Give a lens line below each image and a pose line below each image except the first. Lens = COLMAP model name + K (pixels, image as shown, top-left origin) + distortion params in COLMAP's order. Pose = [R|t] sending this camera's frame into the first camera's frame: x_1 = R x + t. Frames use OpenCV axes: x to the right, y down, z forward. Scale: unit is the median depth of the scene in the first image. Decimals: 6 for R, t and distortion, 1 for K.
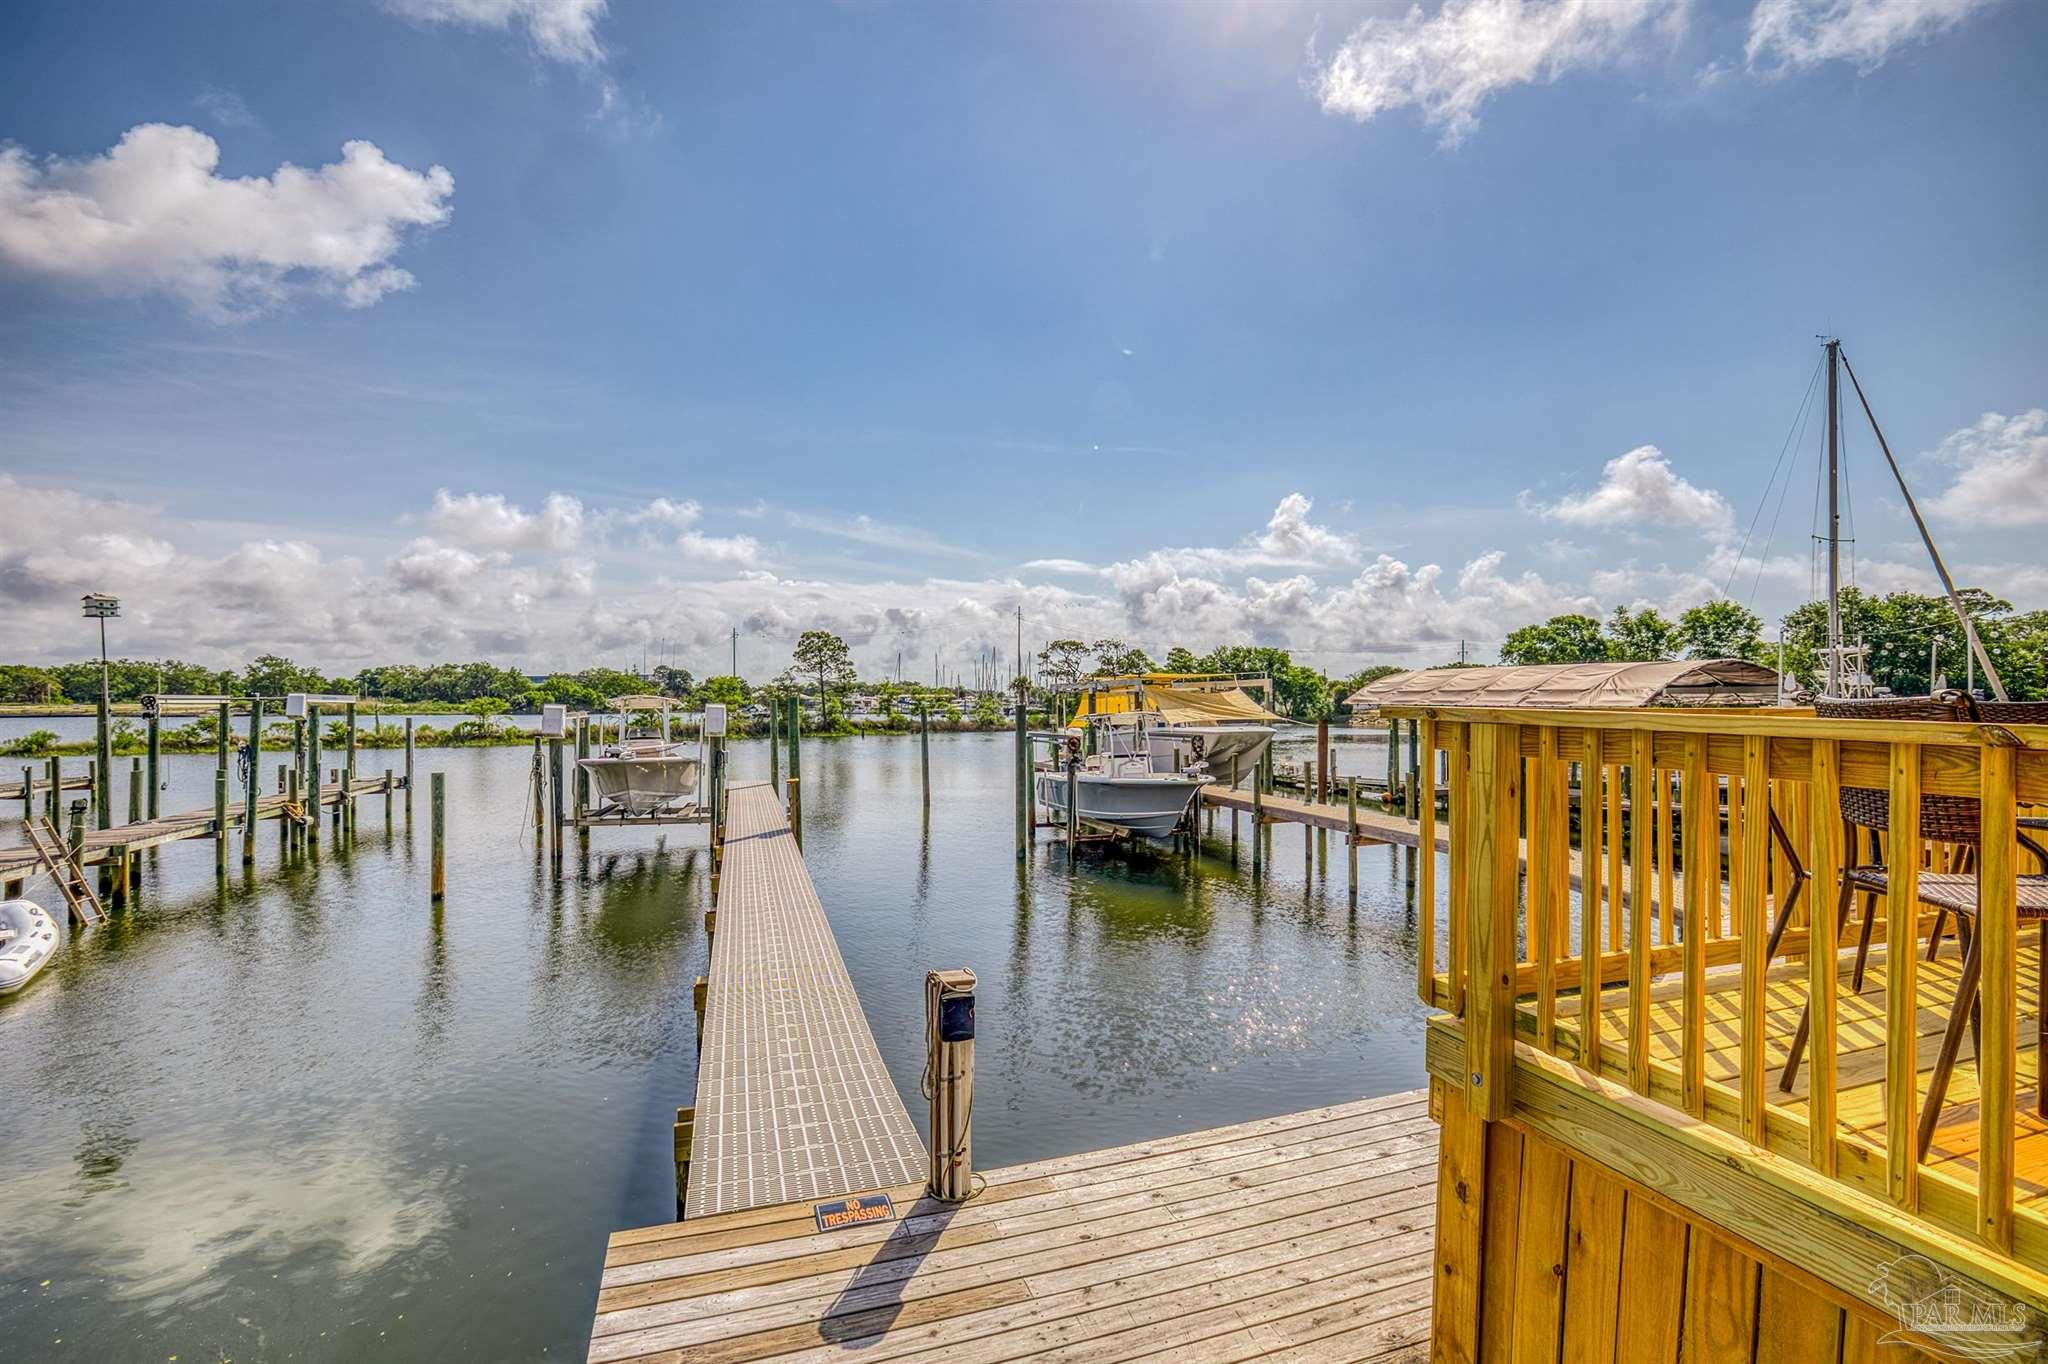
lens RADIAL K [[899.8, 0, 1031.7], [0, 899.8, 689.9], [0, 0, 1]] dist [-0.034337, 0.018815]
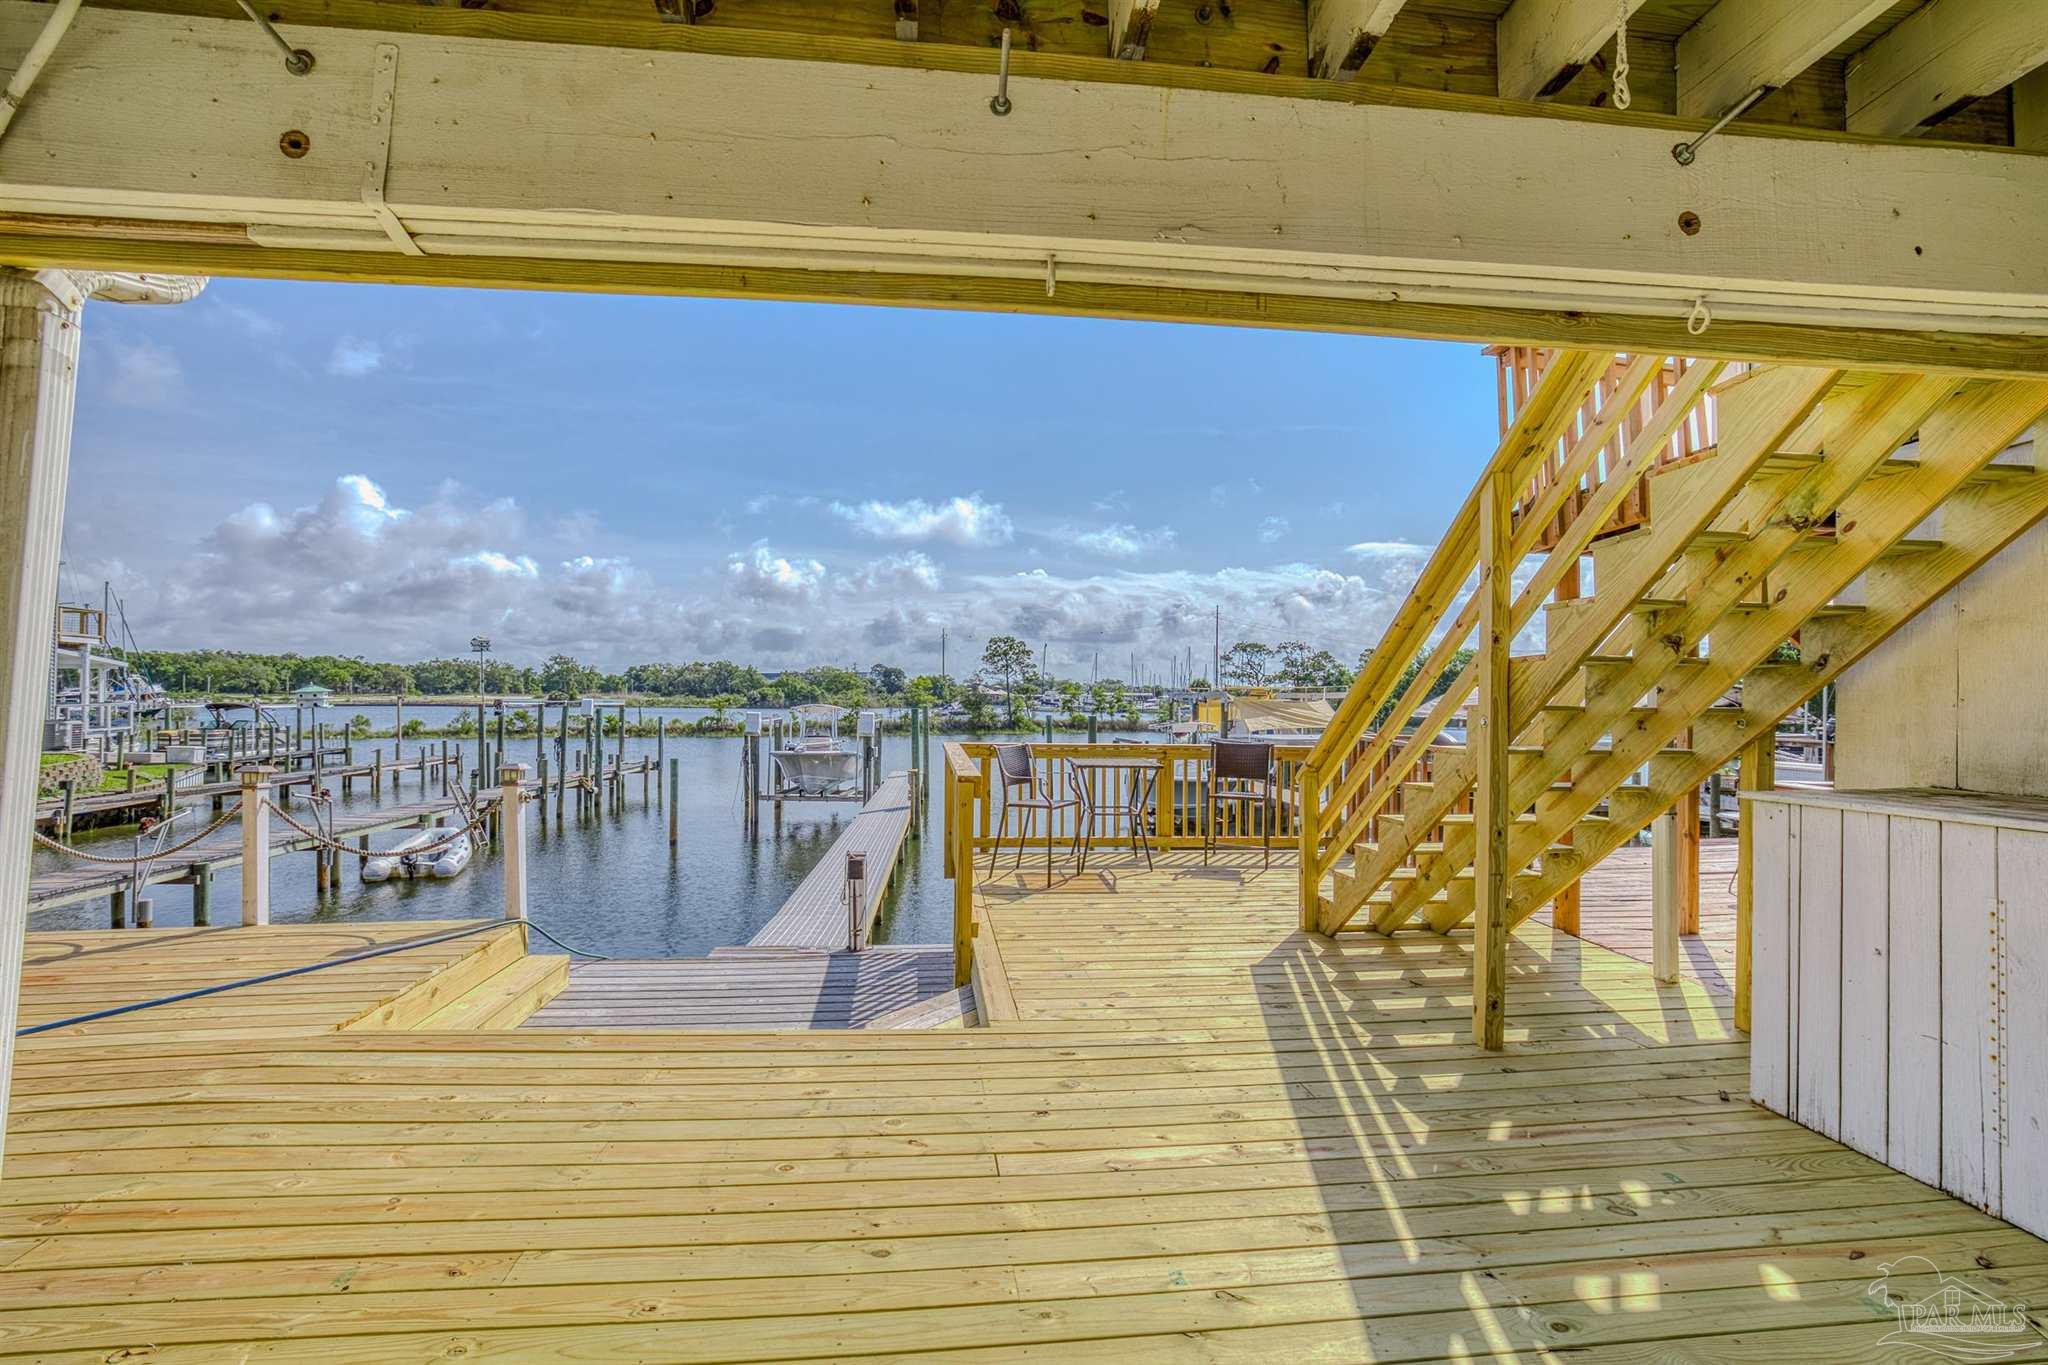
lens RADIAL K [[882.0, 0, 1024.0], [0, 882.0, 682.5], [0, 0, 1]] dist [-0.001490, 0.000349]
pose [[0.974718, 0.006113, -0.223354, 0.138390], [-0.007763, 0.999949, -0.006512, -0.017269], [0.223302, 0.008081, 0.974716, -0.184755]]
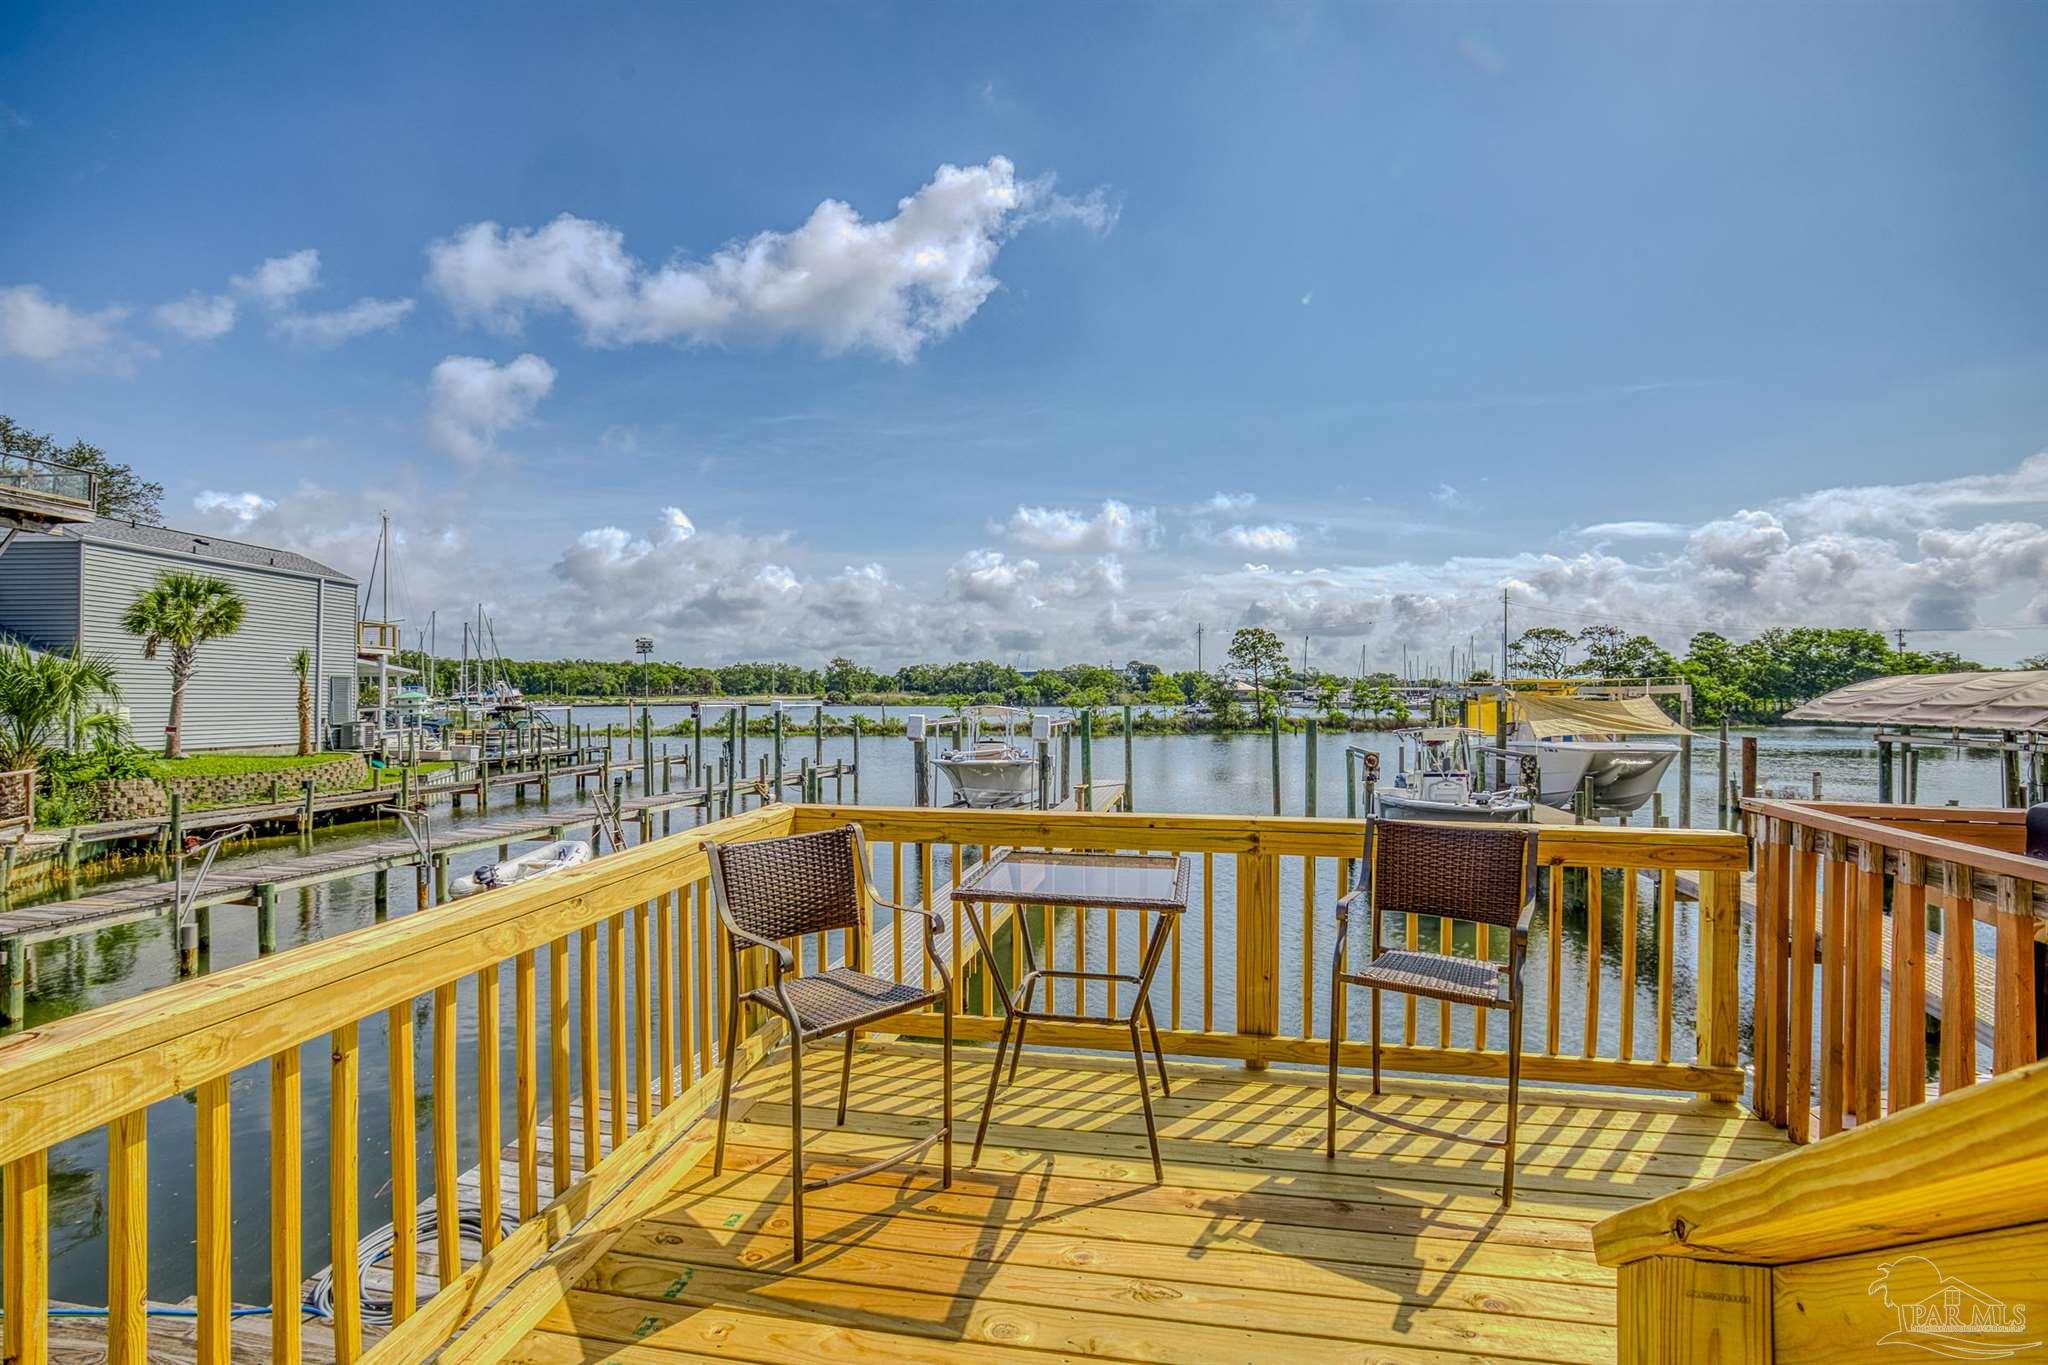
lens RADIAL K [[899.8, 0, 1031.7], [0, 899.8, 690.4], [0, 0, 1]] dist [-0.034337, 0.018815]
pose [[0.878278, 0.000171, -0.478151, 0.152003], [0.003314, 0.999974, 0.006446, -0.018098], [0.478140, -0.007246, 0.878254, -0.001840]]
